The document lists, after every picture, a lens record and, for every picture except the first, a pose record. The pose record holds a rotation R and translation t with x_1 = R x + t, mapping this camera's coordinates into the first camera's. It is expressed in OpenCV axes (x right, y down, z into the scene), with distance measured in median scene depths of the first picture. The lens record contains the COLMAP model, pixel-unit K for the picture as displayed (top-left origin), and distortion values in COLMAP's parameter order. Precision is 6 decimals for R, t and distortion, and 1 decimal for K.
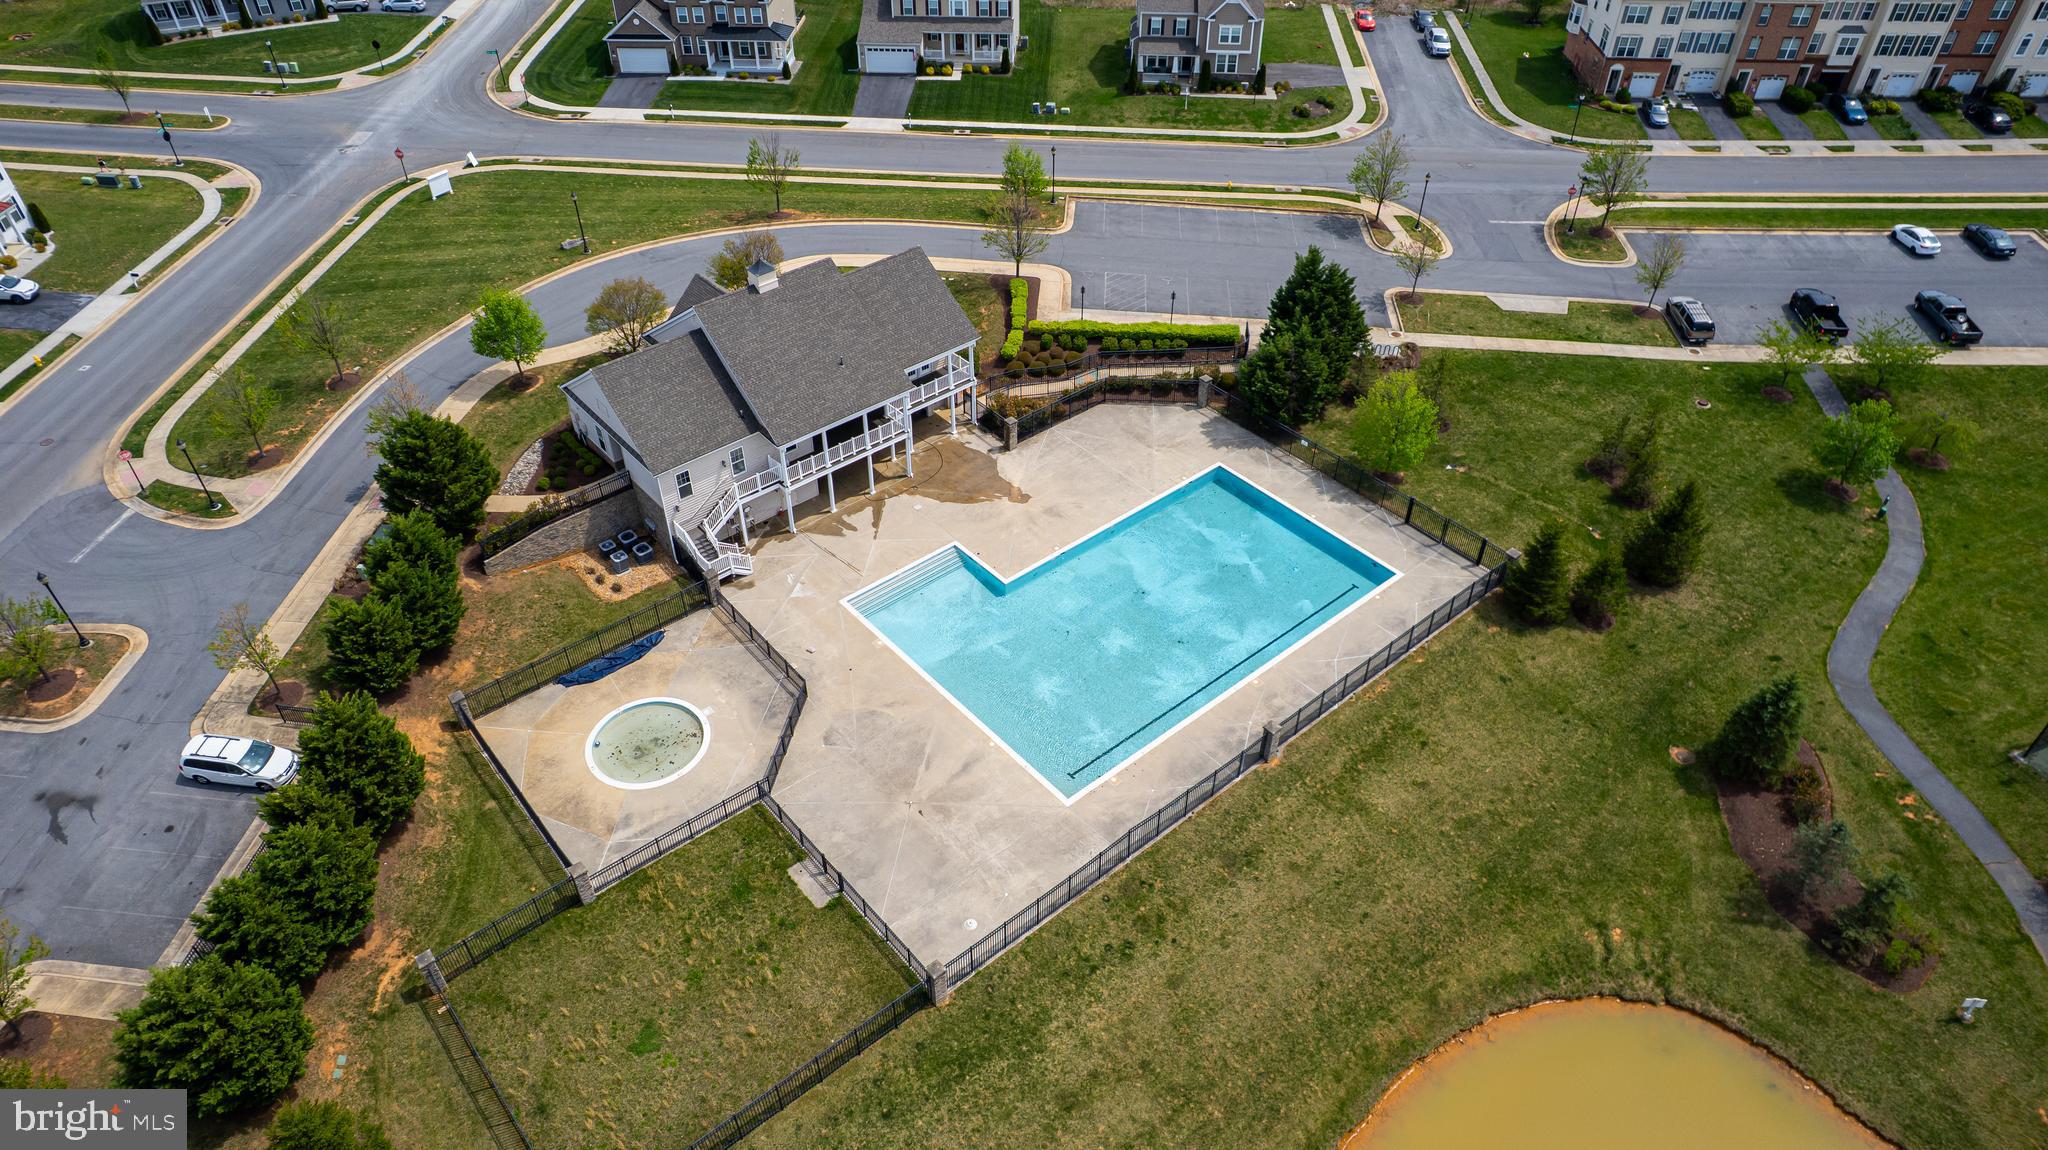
lens RADIAL K [[1302.1, 0, 1024.0], [0, 1302.1, 575.0], [0, 0, 1]] dist [-0.076518, 0.067604]
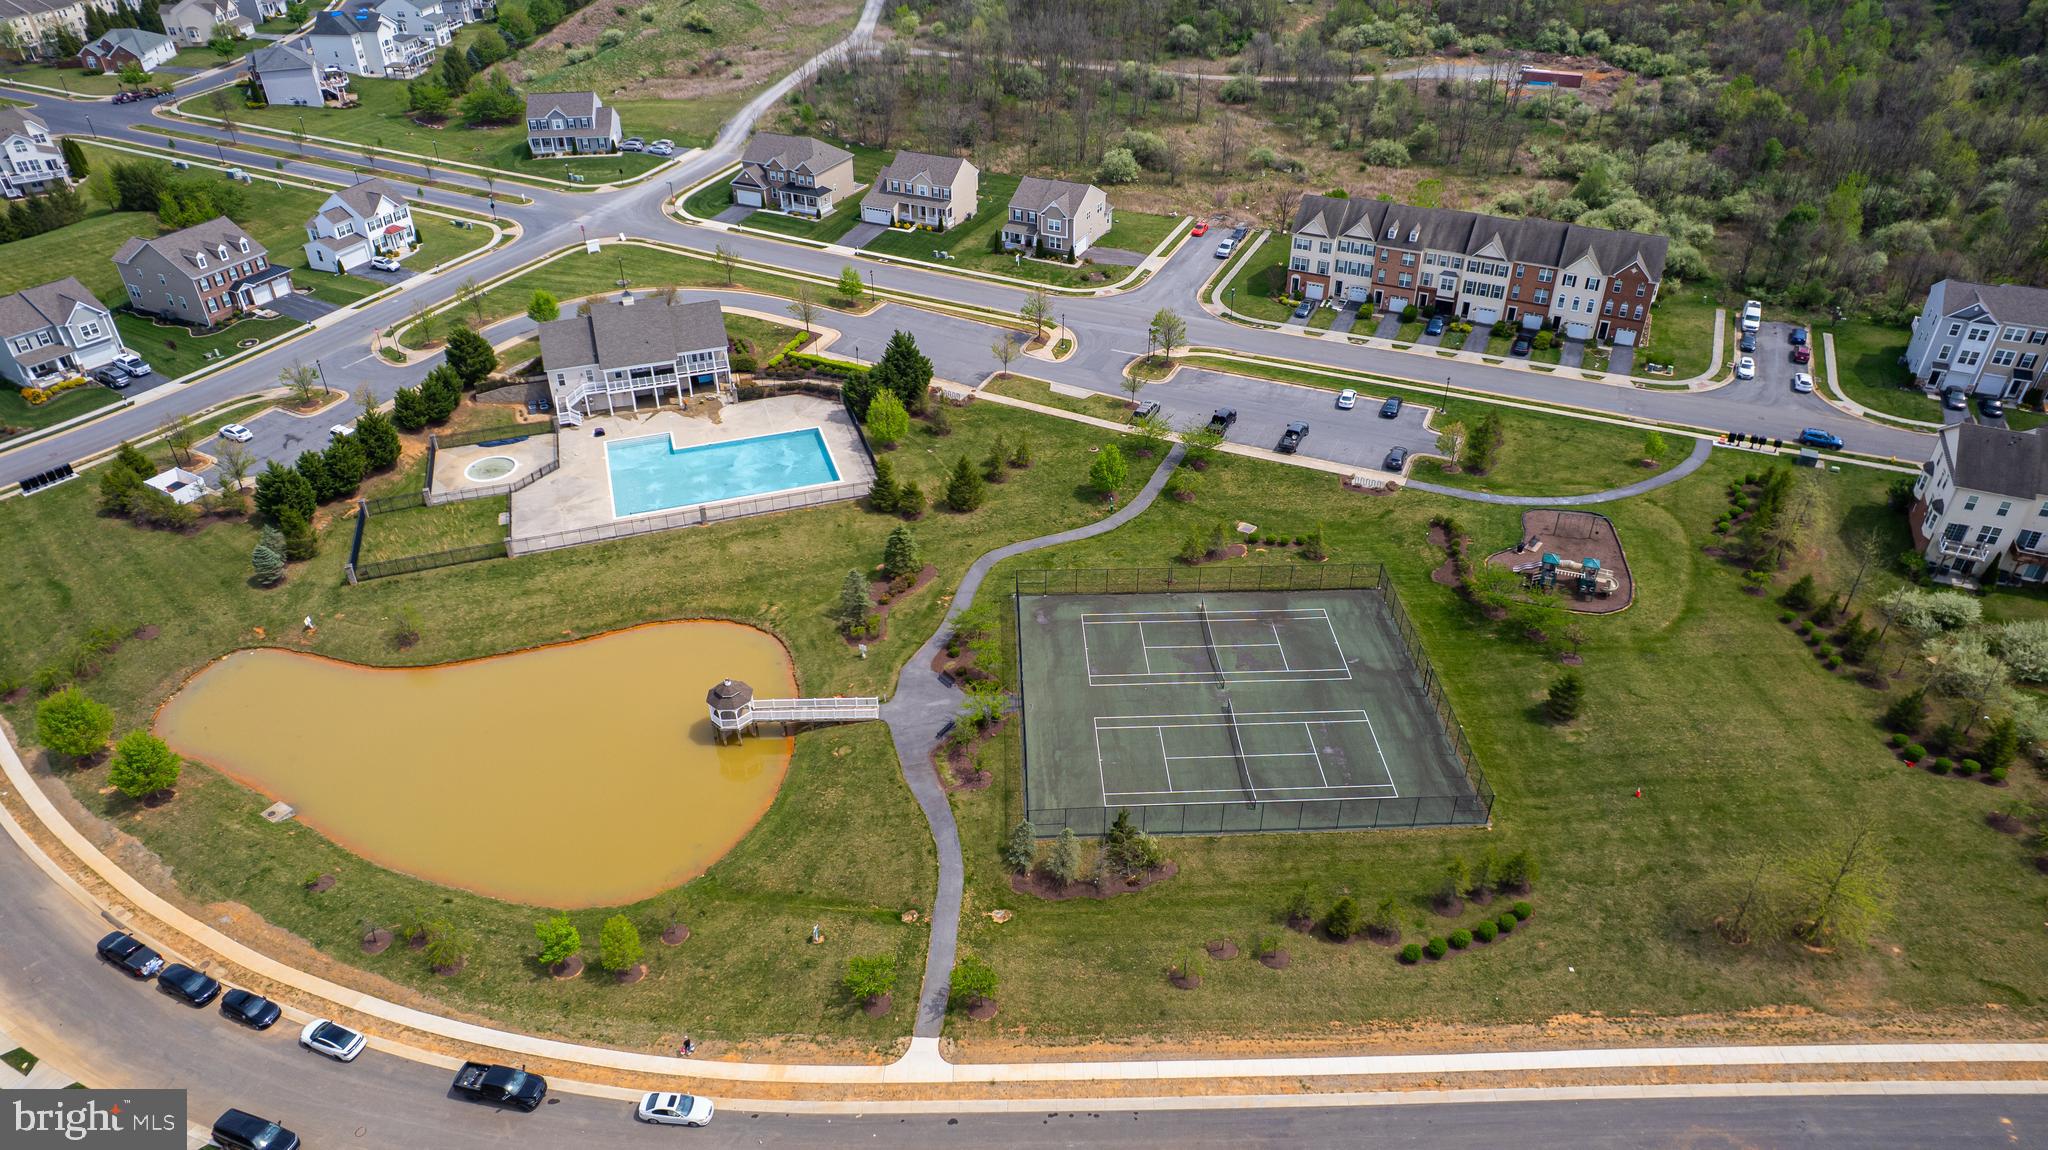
lens RADIAL K [[1302.1, 0, 1024.0], [0, 1302.1, 575.0], [0, 0, 1]] dist [-0.076518, 0.067604]
pose [[0.926058, 0.209609, -0.313816, 0.755504], [-0.243272, 0.967298, -0.071792, 0.134526], [0.288505, 0.142826, 0.946766, -0.503890]]
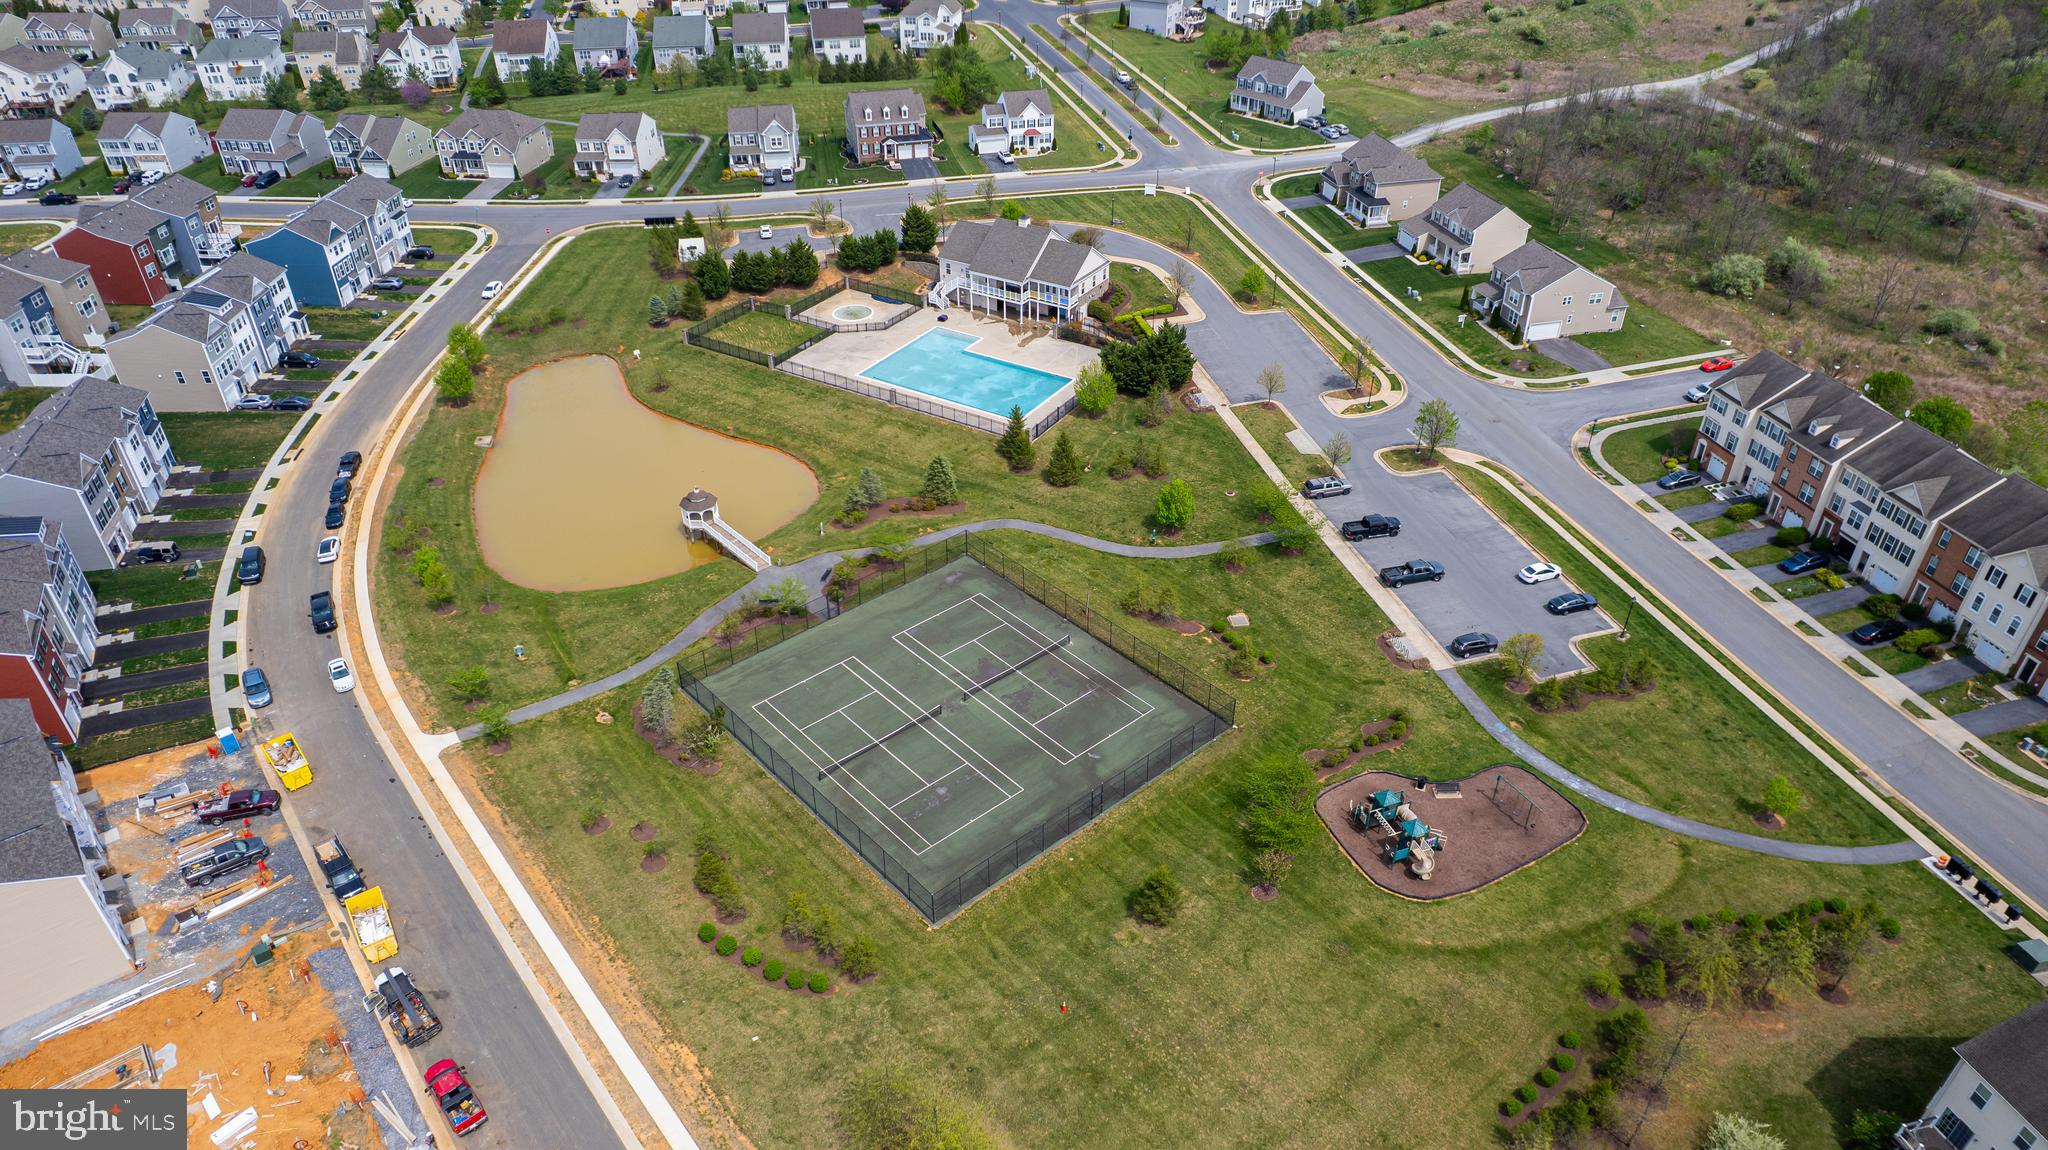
lens RADIAL K [[1302.1, 0, 1024.0], [0, 1302.1, 575.0], [0, 0, 1]] dist [-0.076518, 0.067604]
pose [[0.302918, 0.536949, -0.787354, 1.334945], [-0.617151, 0.740064, 0.267263, -0.248039], [0.726199, 0.404957, 0.555558, -0.063934]]
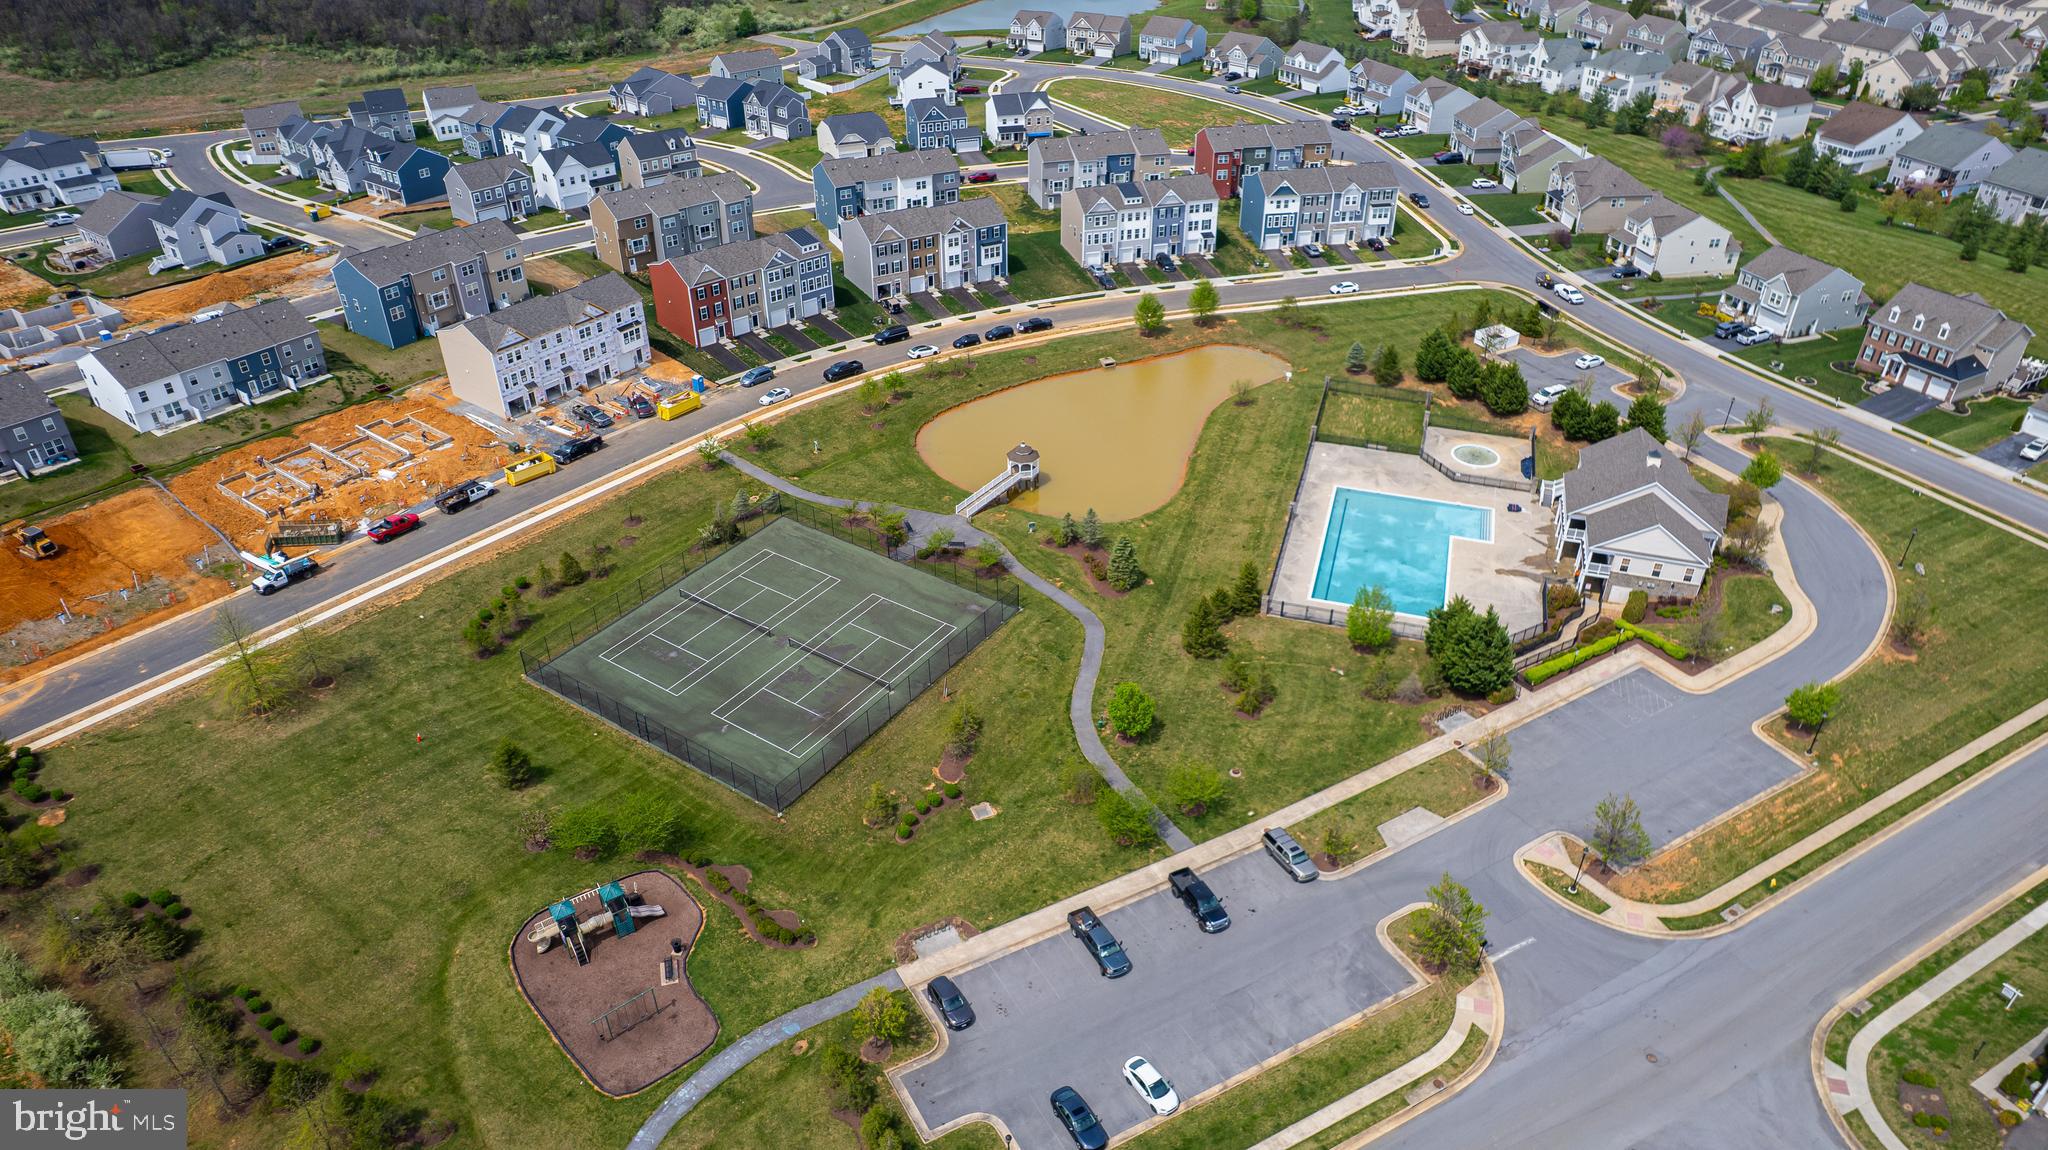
lens RADIAL K [[1302.1, 0, 1024.0], [0, 1302.1, 575.0], [0, 0, 1]] dist [-0.076518, 0.067604]
pose [[-0.848198, 0.293753, -0.440760, 0.902228], [-0.343231, 0.328966, 0.879758, -0.940594], [0.403426, 0.897491, -0.178203, 0.704238]]
